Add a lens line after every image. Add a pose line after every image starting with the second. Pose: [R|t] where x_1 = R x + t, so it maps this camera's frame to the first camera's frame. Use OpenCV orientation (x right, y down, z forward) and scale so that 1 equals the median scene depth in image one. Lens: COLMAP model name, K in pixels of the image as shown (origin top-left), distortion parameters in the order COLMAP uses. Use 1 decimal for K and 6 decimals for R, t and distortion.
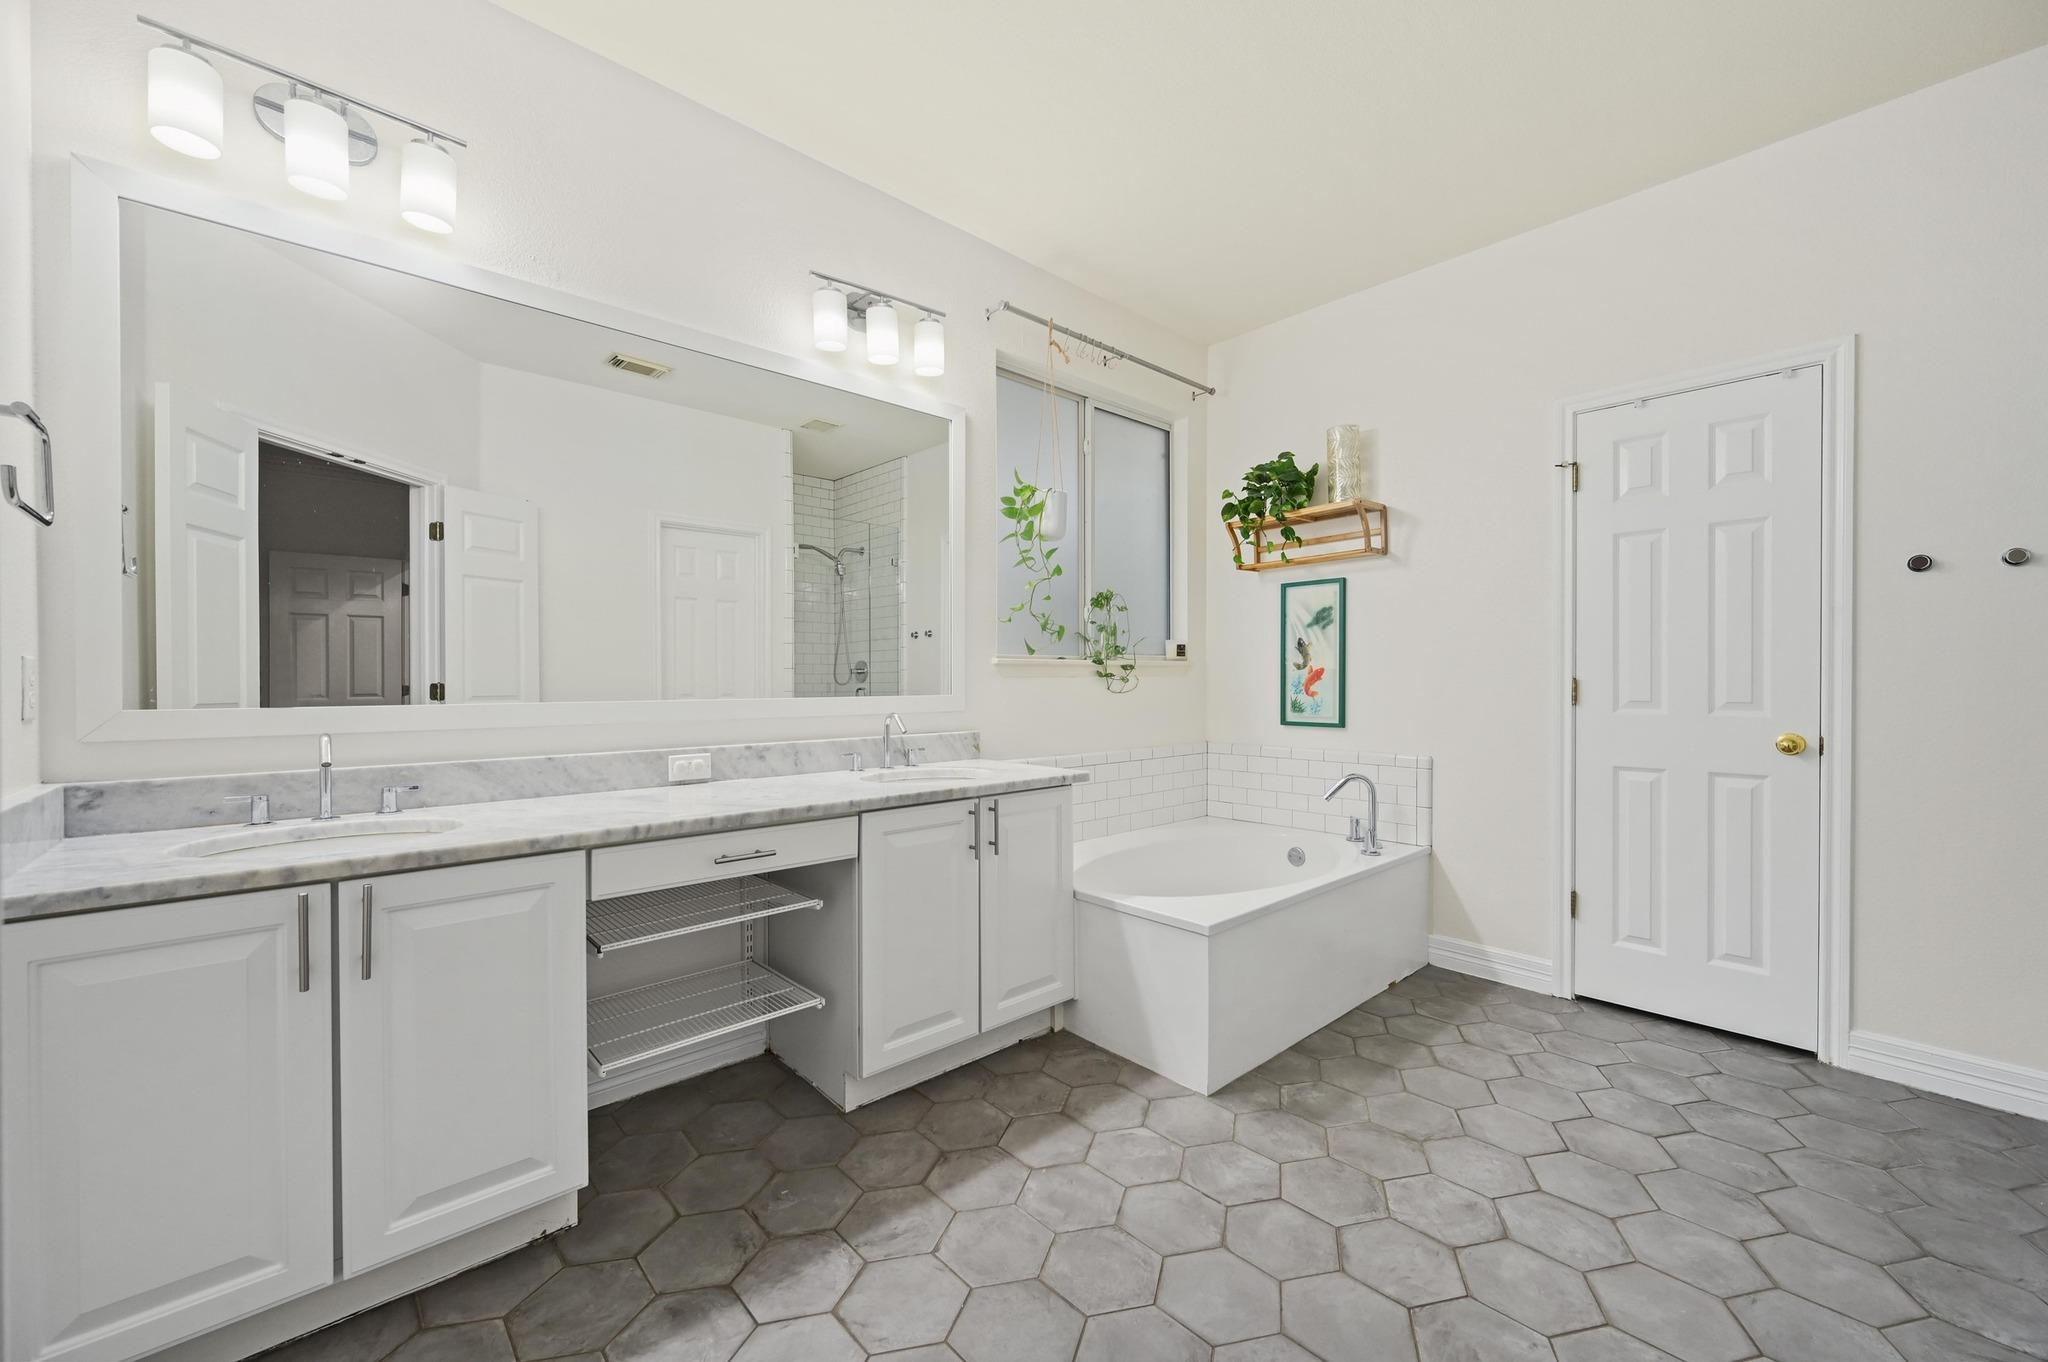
lens RADIAL K [[805.1, 0, 1024.1], [0, 805.1, 683.9], [0, 0, 1]] dist [-0.006518, 0.000240]
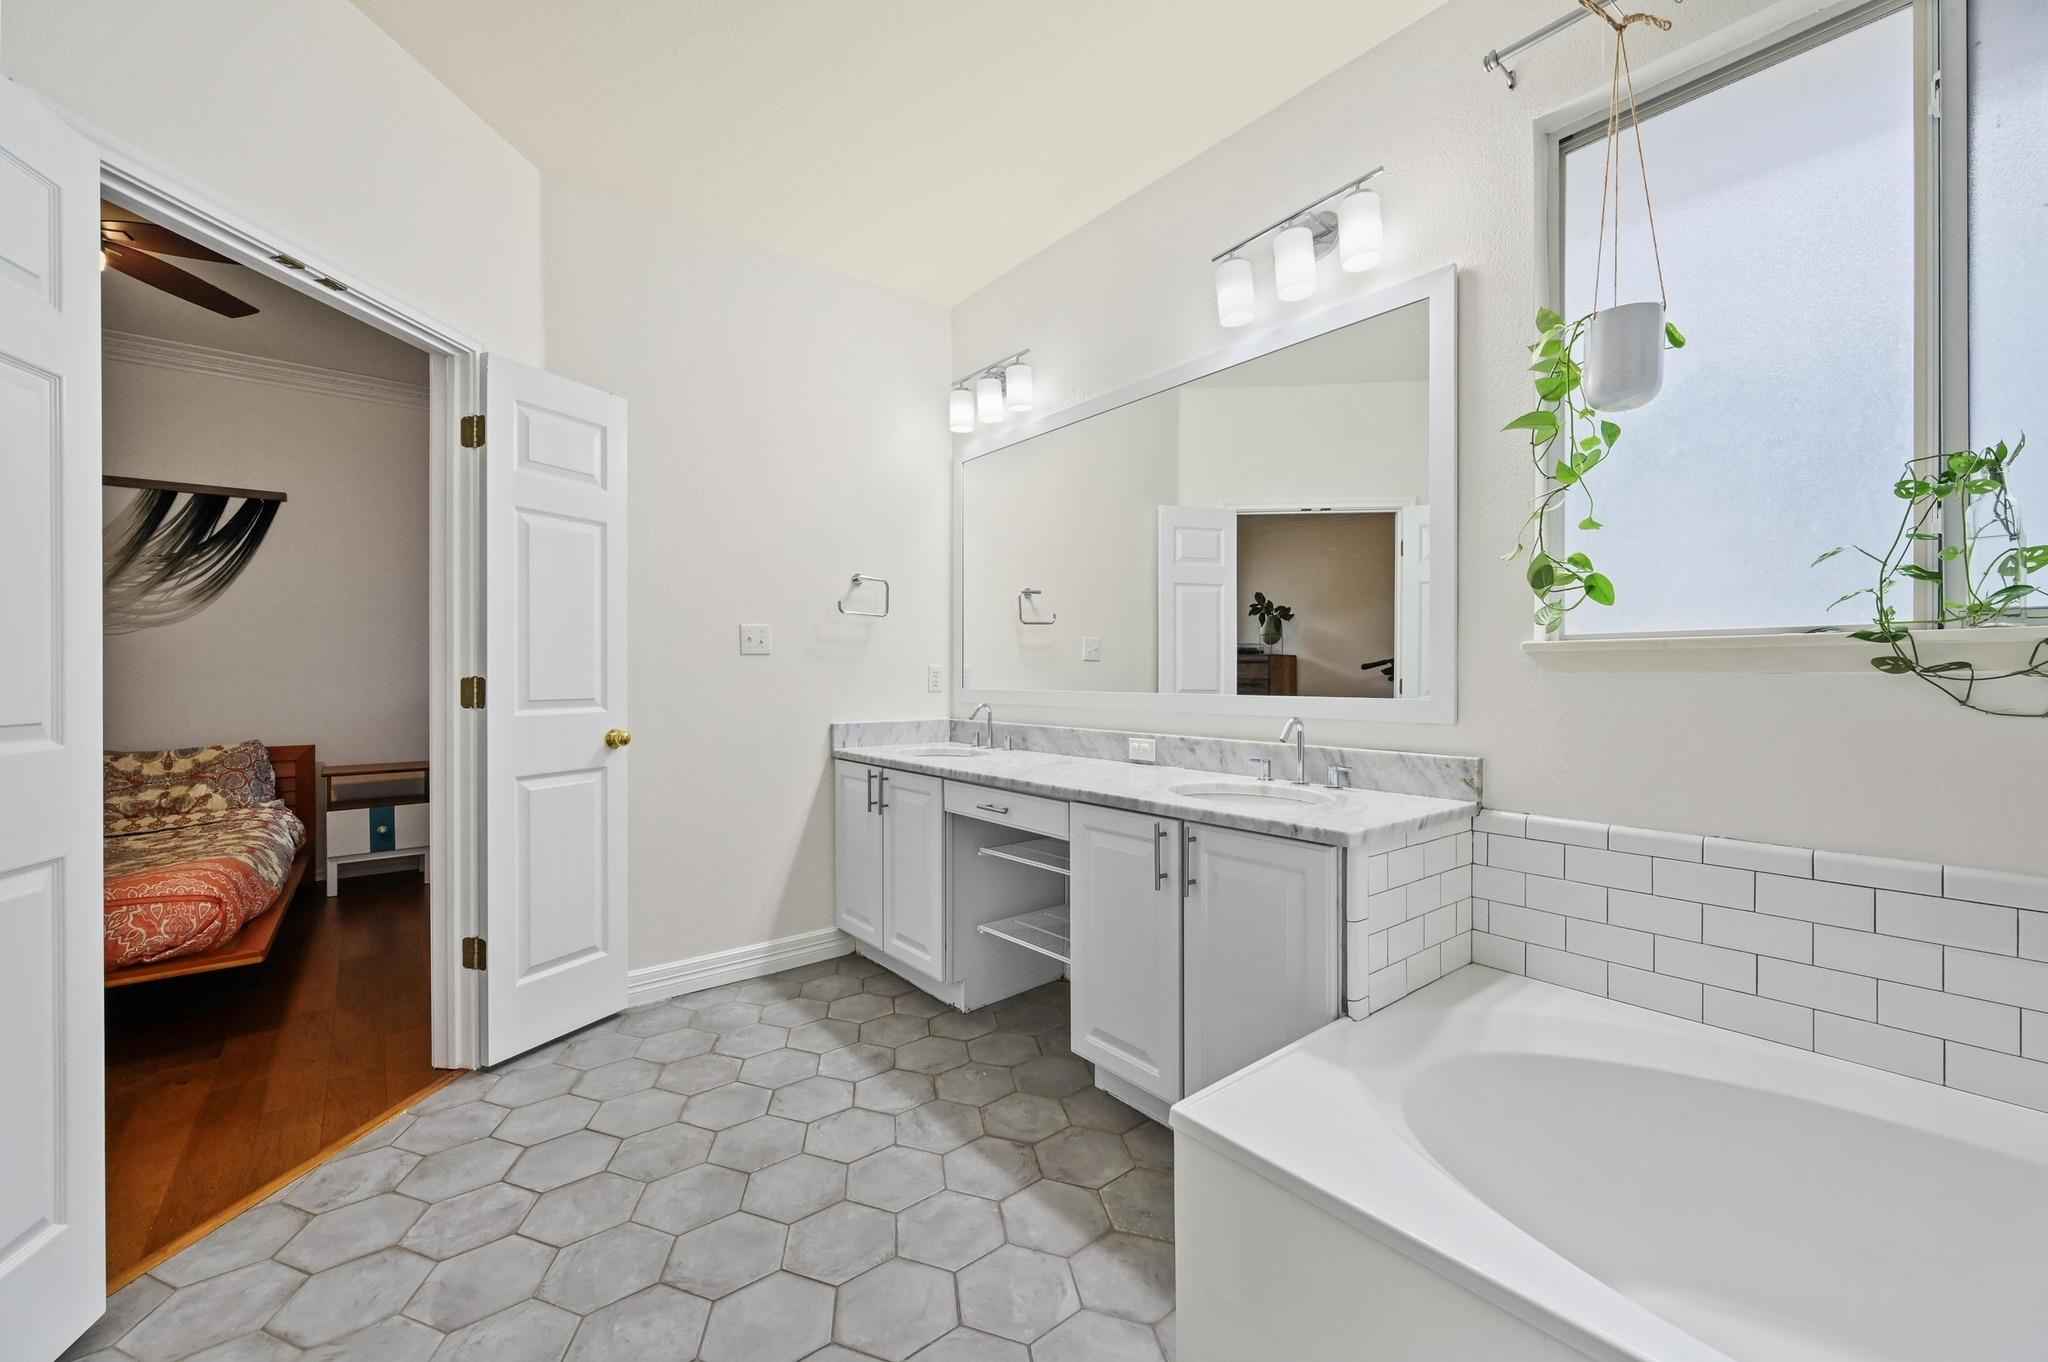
lens RADIAL K [[805.1, 0, 1023.3], [0, 805.1, 676.7], [0, 0, 1]] dist [-0.006518, 0.000240]
pose [[-0.058807, 0.002273, -0.998267, 0.881456], [-0.007398, 0.999969, 0.002713, -0.006483], [0.998242, 0.007545, -0.058789, 1.015714]]
